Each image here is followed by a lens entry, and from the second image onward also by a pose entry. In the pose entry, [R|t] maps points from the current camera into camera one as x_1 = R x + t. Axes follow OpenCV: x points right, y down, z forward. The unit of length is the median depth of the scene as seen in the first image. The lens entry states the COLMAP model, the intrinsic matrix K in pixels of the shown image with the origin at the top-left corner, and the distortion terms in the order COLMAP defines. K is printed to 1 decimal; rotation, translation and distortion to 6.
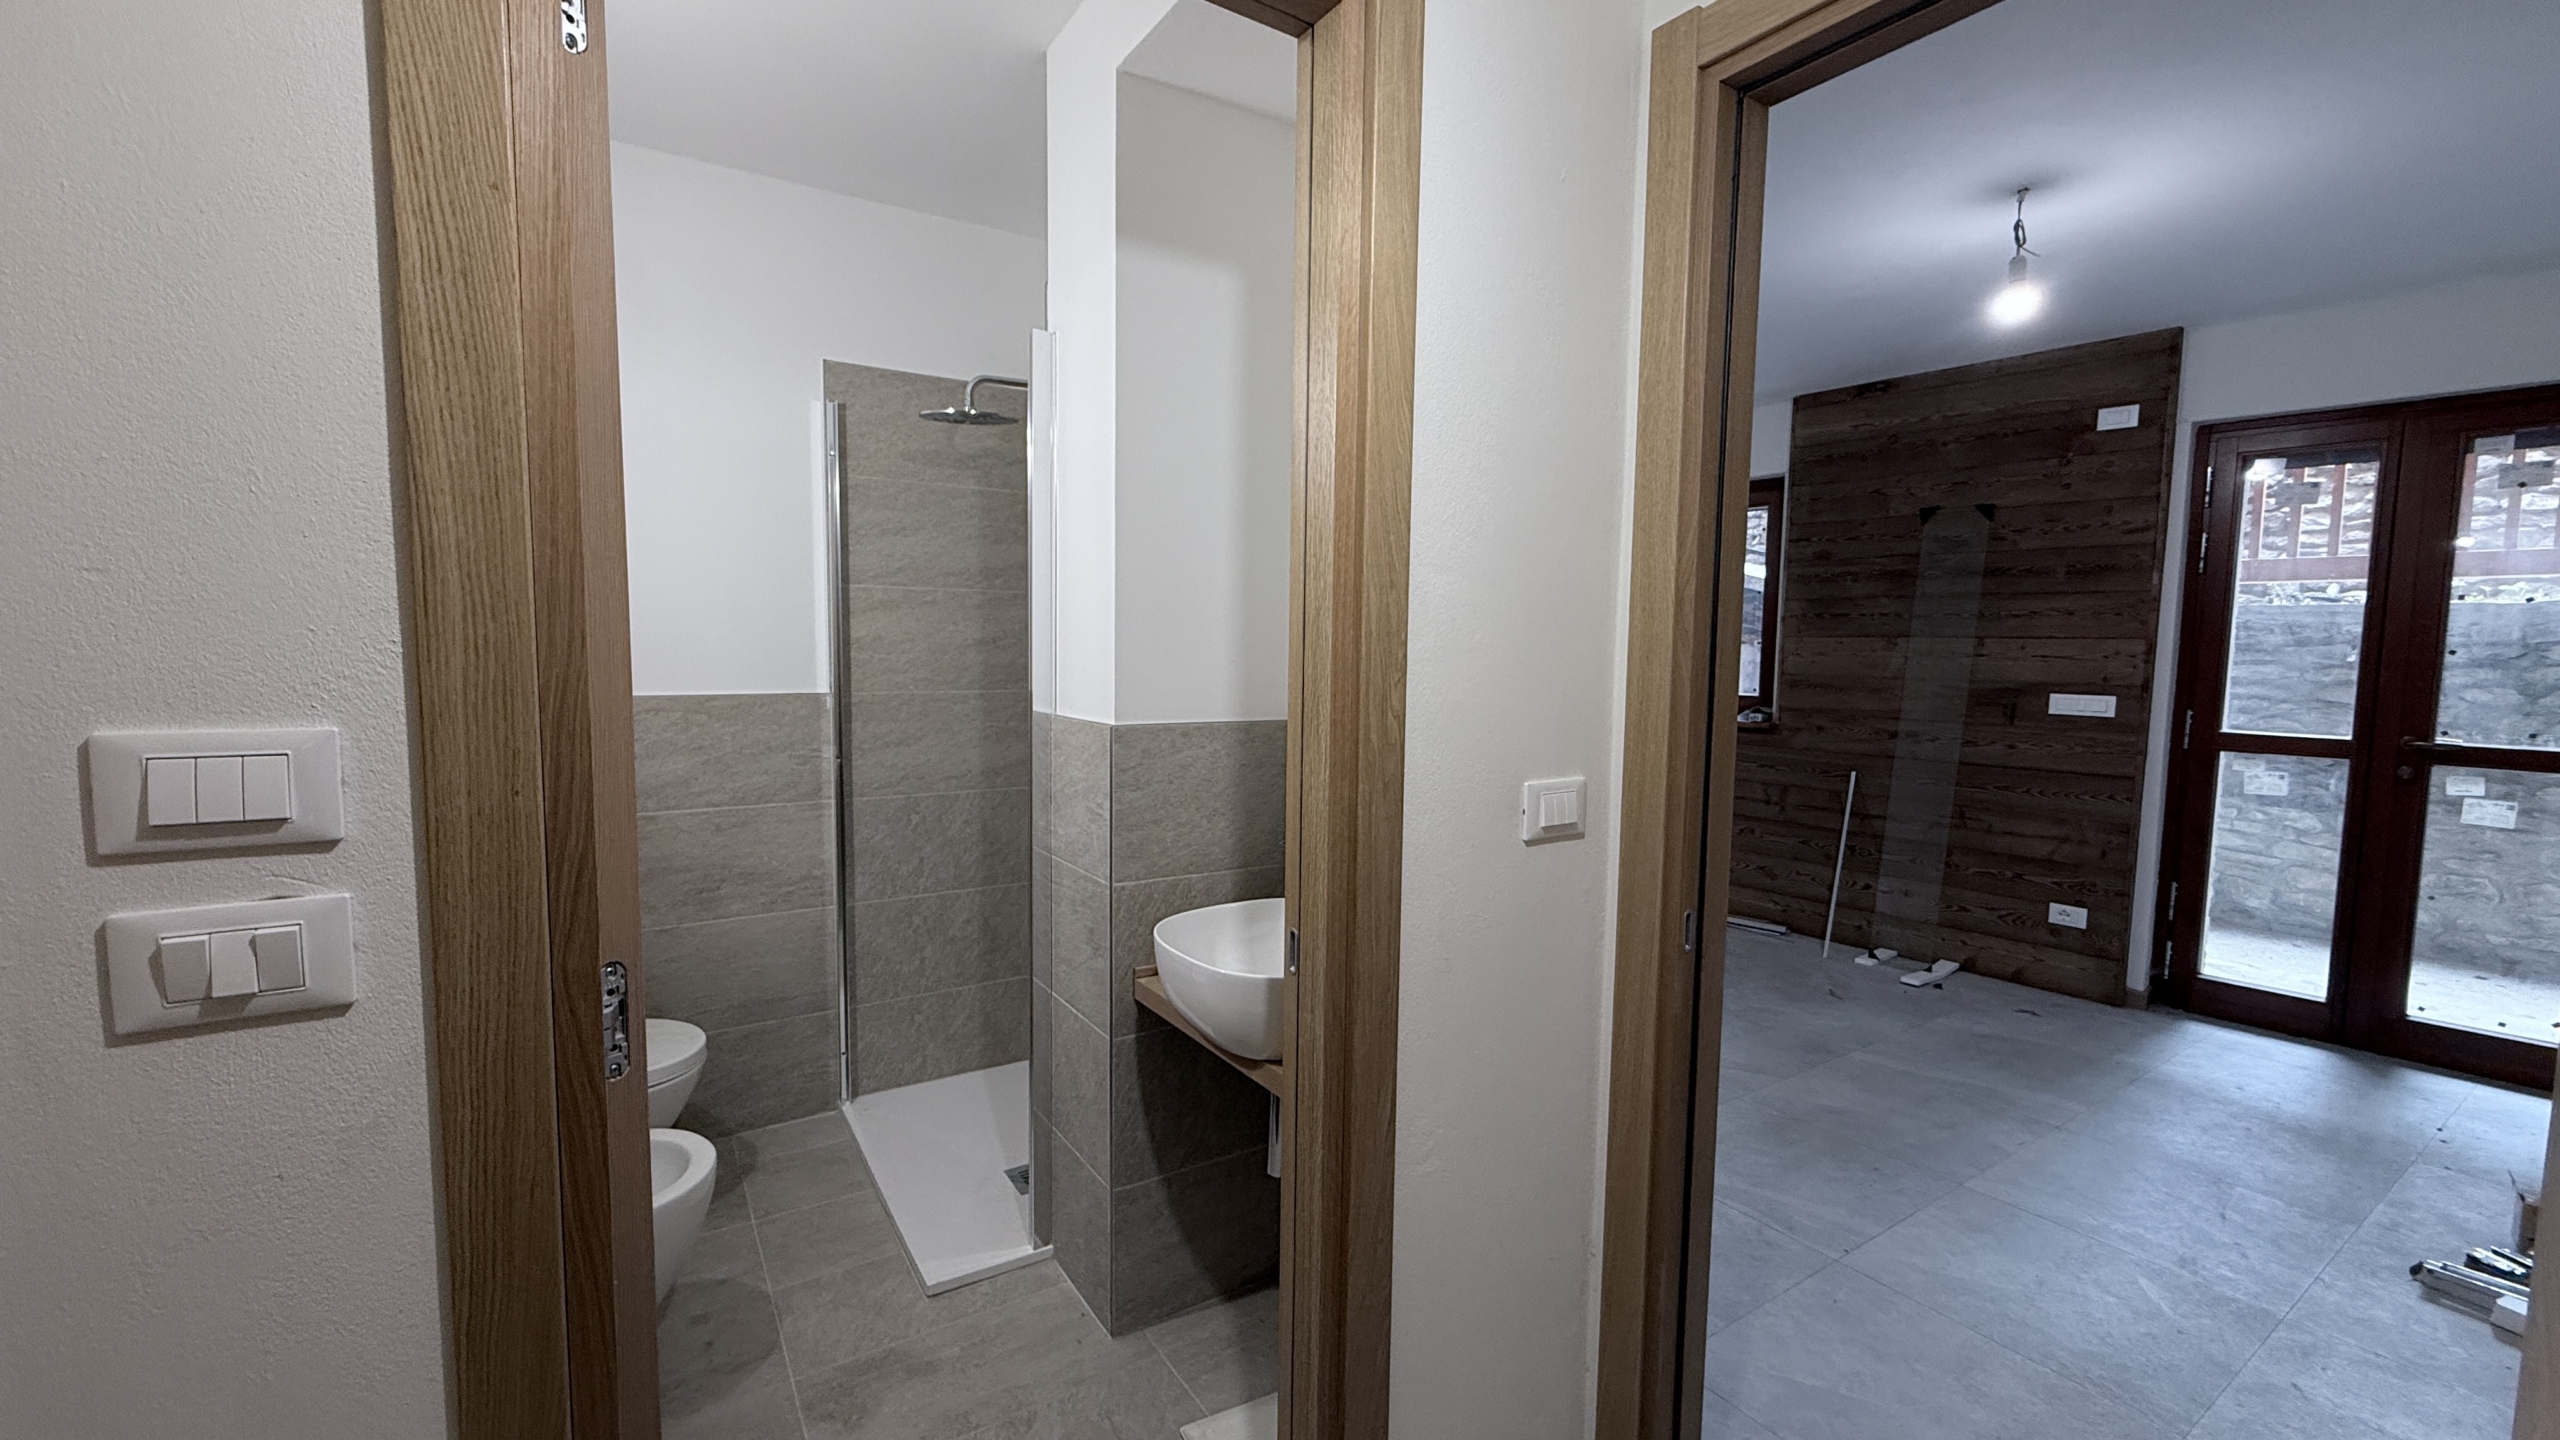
lens RADIAL K [[1015.1, 0, 1273.7], [0, 1015.1, 724.4], [0, 0, 1]] dist [-0.000452, 0.000474]
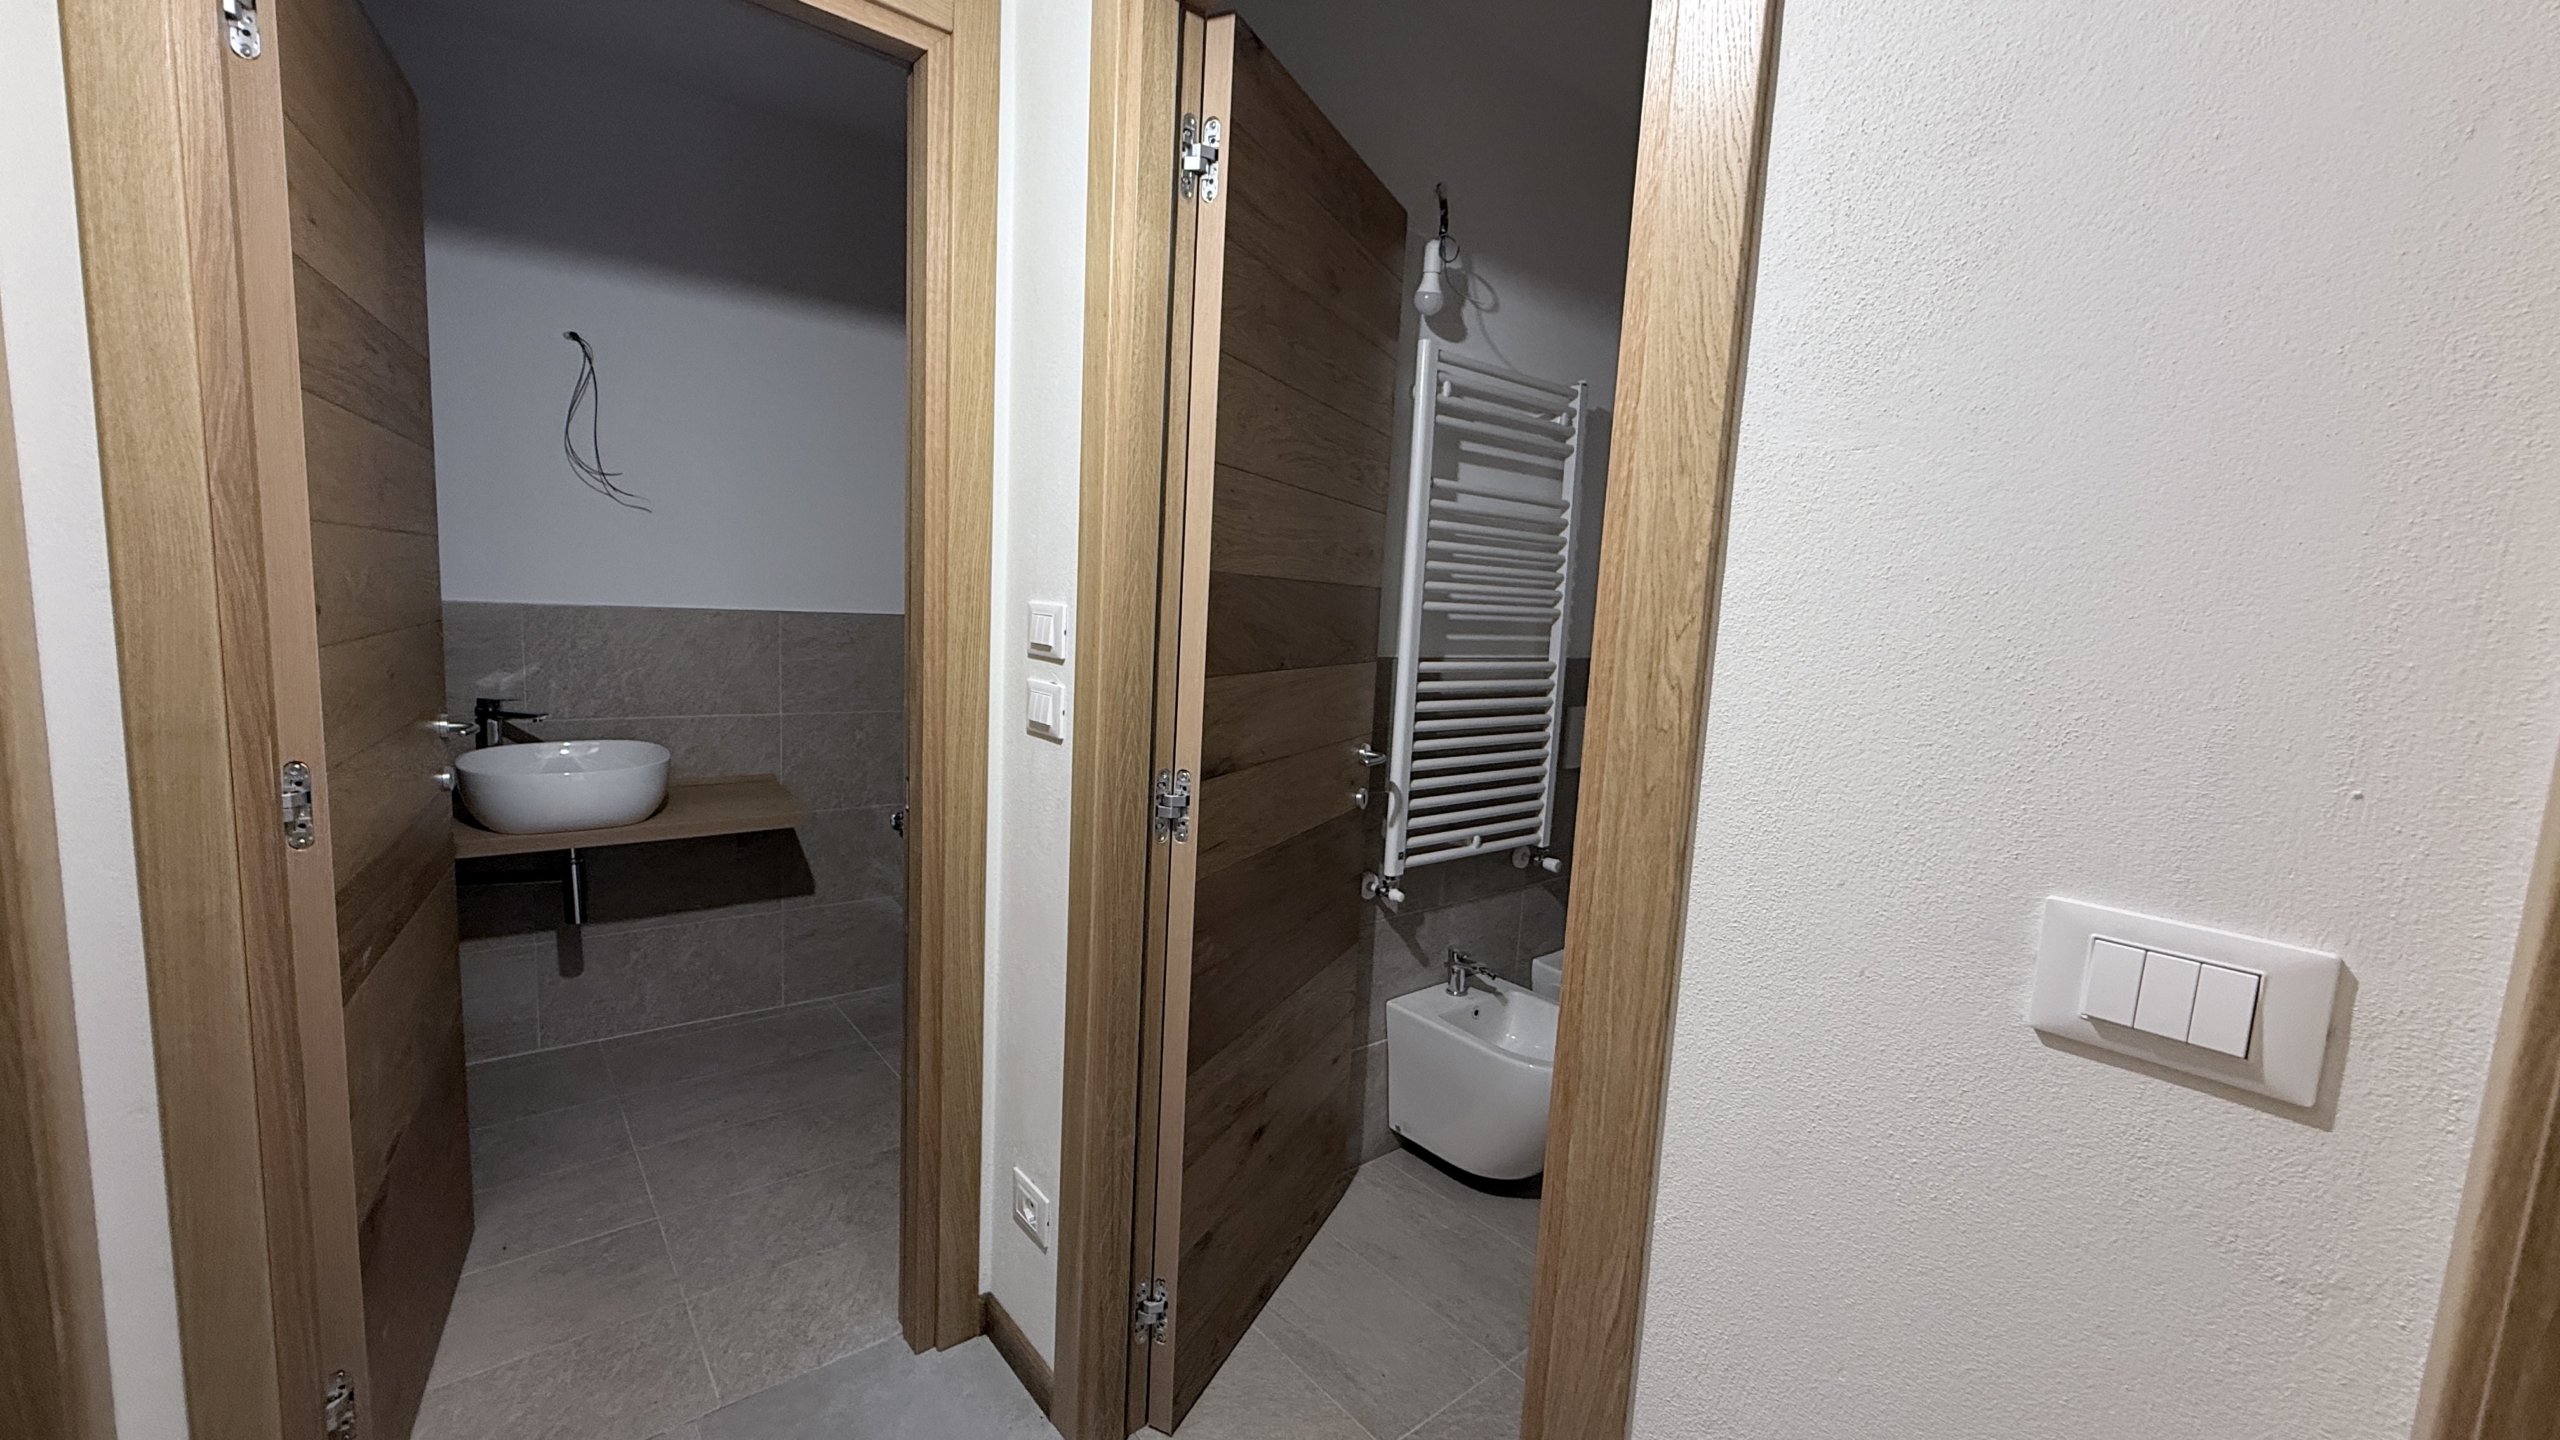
lens RADIAL K [[1015.1, 0, 1274.4], [0, 1015.1, 726.8], [0, 0, 1]] dist [-0.000452, 0.000474]
pose [[0.112188, 0.120141, -0.986397, 0.403262], [-0.132471, 0.985612, 0.104979, -0.008926], [0.984817, 0.118892, 0.126489, 0.395877]]
